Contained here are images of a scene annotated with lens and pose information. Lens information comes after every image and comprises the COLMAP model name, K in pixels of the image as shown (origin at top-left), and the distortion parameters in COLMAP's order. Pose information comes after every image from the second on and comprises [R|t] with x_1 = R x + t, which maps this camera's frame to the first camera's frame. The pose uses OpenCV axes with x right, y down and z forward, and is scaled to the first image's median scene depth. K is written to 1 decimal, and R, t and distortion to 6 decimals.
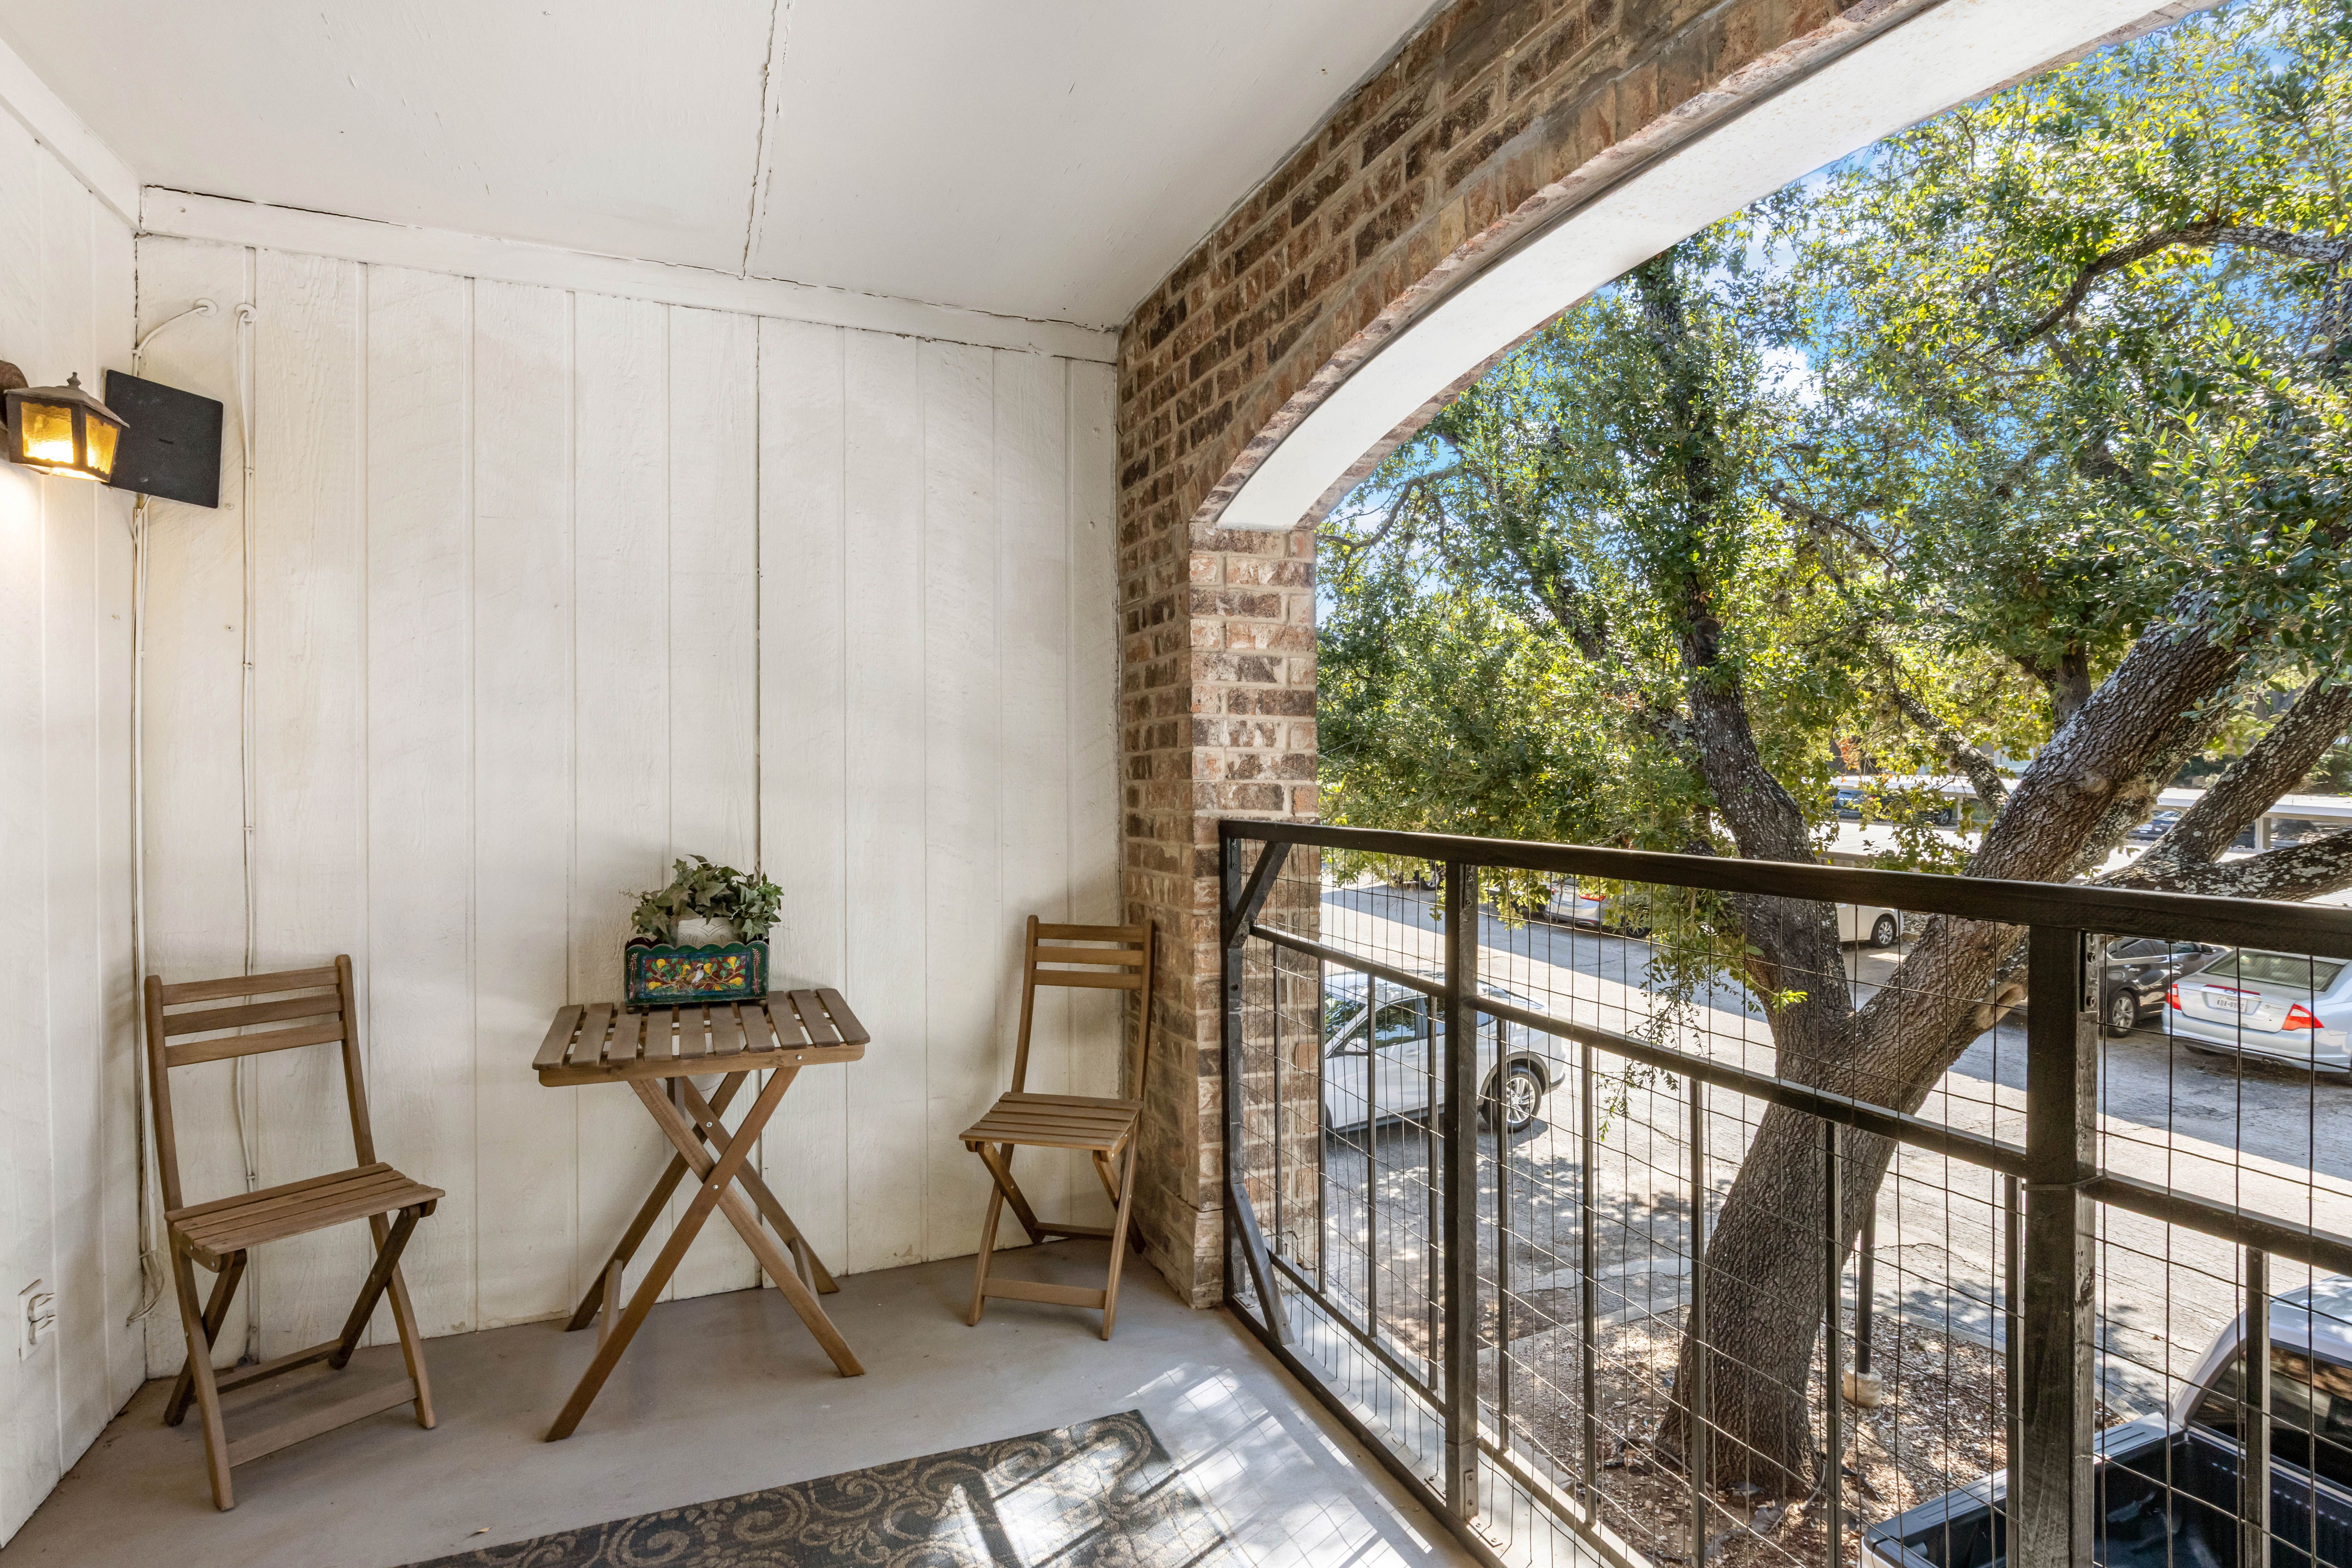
lens RADIAL K [[1176.7, 0, 1184.8], [0, 1176.7, 775.8], [0, 0, 1]] dist [-0.005134, -0.001295]
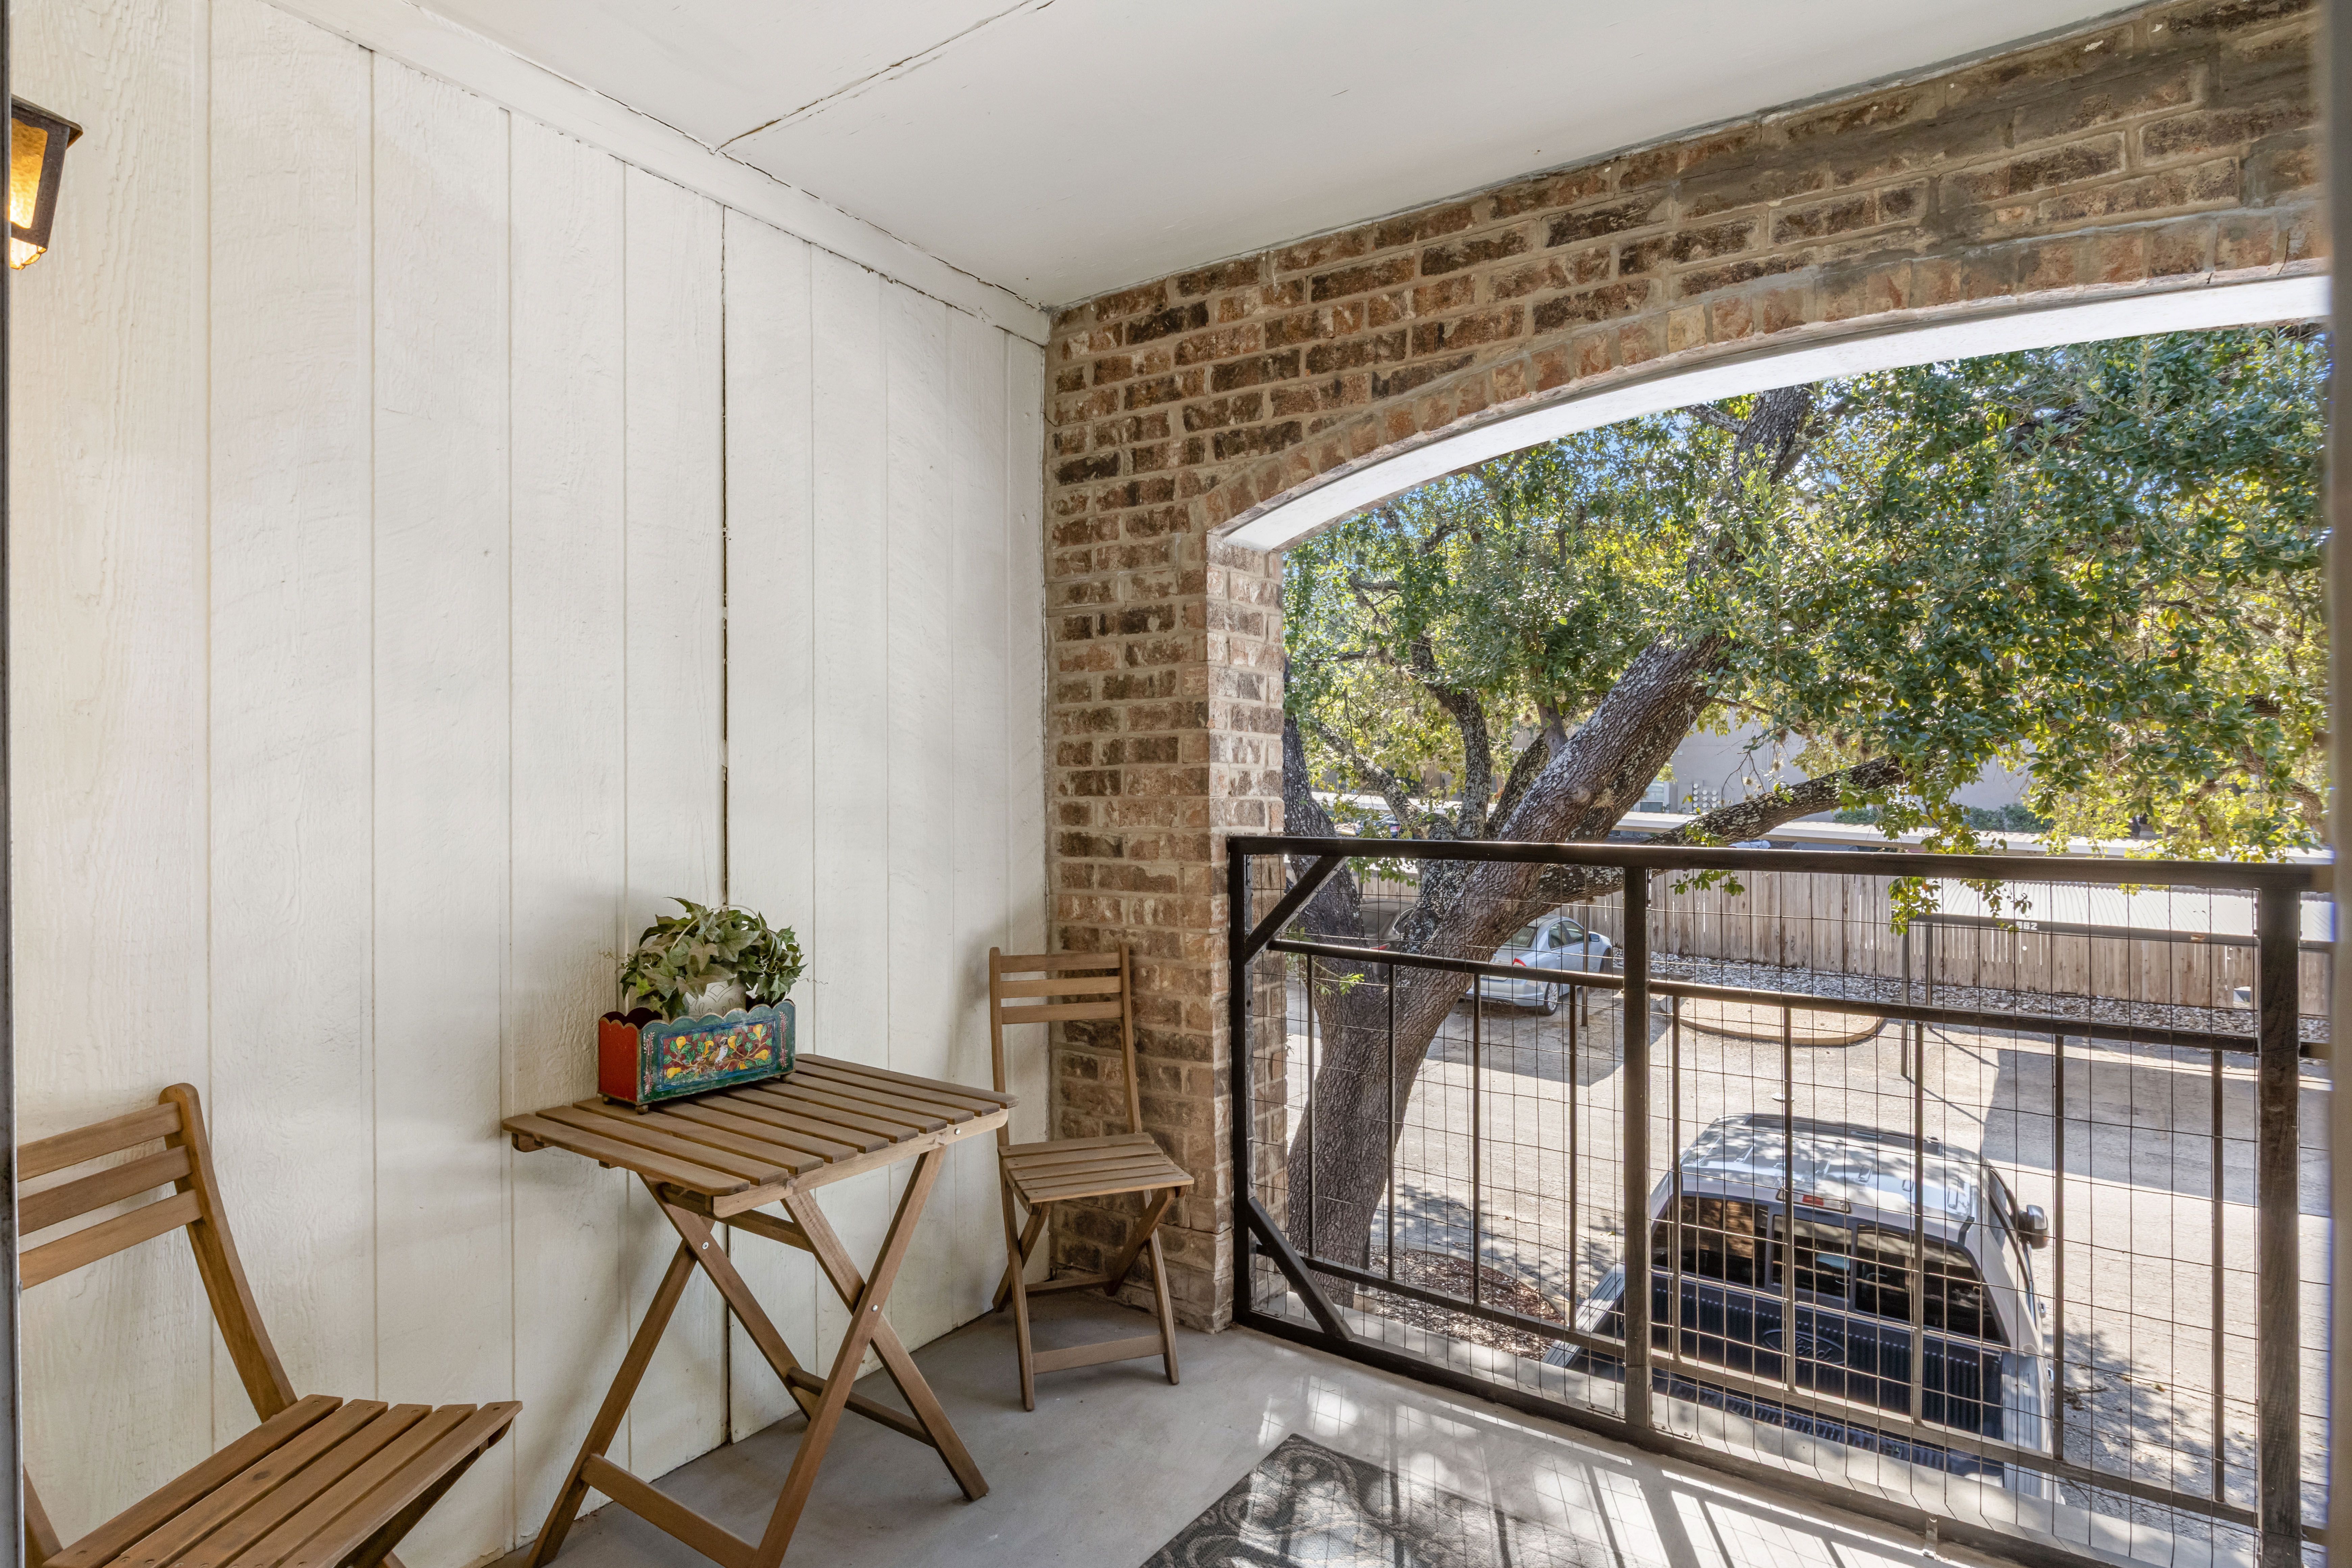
lens RADIAL K [[1209.2, 0, 1181.8], [0, 1209.2, 794.3], [0, 0, 1]] dist [-0.002123, -0.001157]
pose [[0.843703, -0.002821, 0.536802, -0.553104], [0.000031, 0.999986, 0.005207, -0.003672], [-0.536810, -0.004376, 0.843692, 0.160121]]
